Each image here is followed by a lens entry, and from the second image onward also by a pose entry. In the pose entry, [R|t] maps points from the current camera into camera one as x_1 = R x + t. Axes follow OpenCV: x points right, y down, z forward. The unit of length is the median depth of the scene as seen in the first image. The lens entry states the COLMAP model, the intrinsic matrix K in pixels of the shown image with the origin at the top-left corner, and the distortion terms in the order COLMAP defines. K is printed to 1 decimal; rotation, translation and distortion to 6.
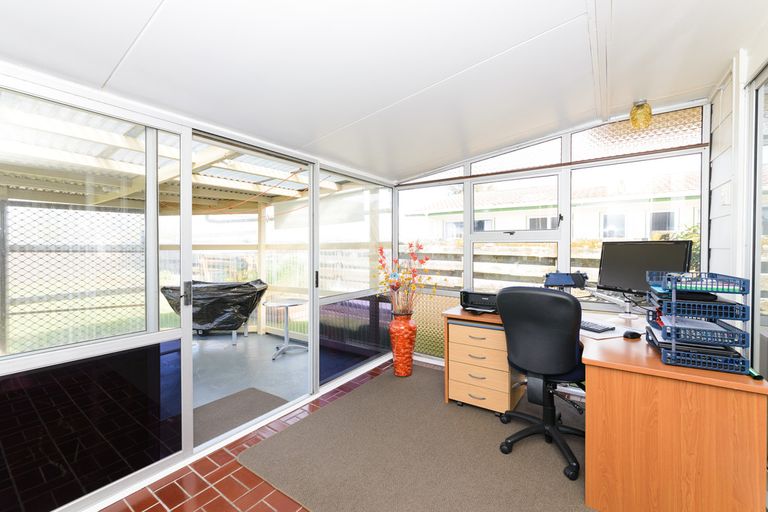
lens RADIAL K [[316.6, 0, 383.7], [0, 316.6, 252.4], [0, 0, 1]] dist [-0.001142, -0.000005]
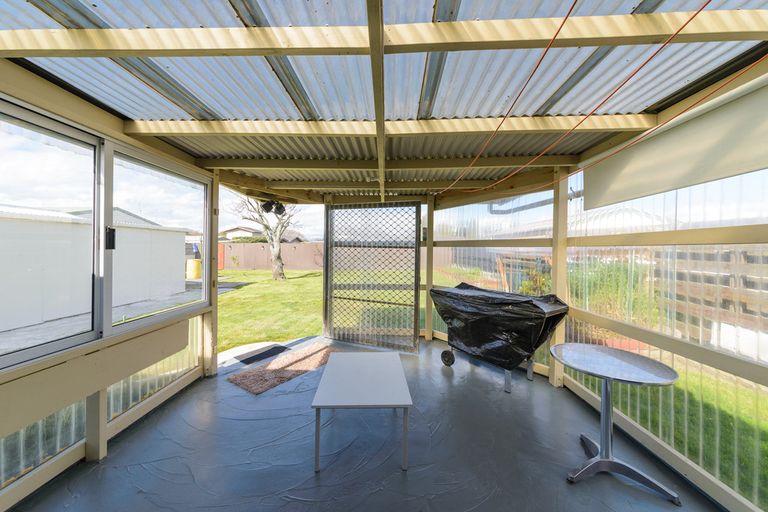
lens RADIAL K [[269.7, 0, 380.2], [0, 269.7, 247.0], [0, 0, 1]] dist [-0.000933, -0.000100]
pose [[0.541077, 0.006165, -0.840950, -0.138411], [-0.020549, 0.999771, -0.005892, 0.002273], [0.840722, 0.020468, 0.541080, 0.441578]]
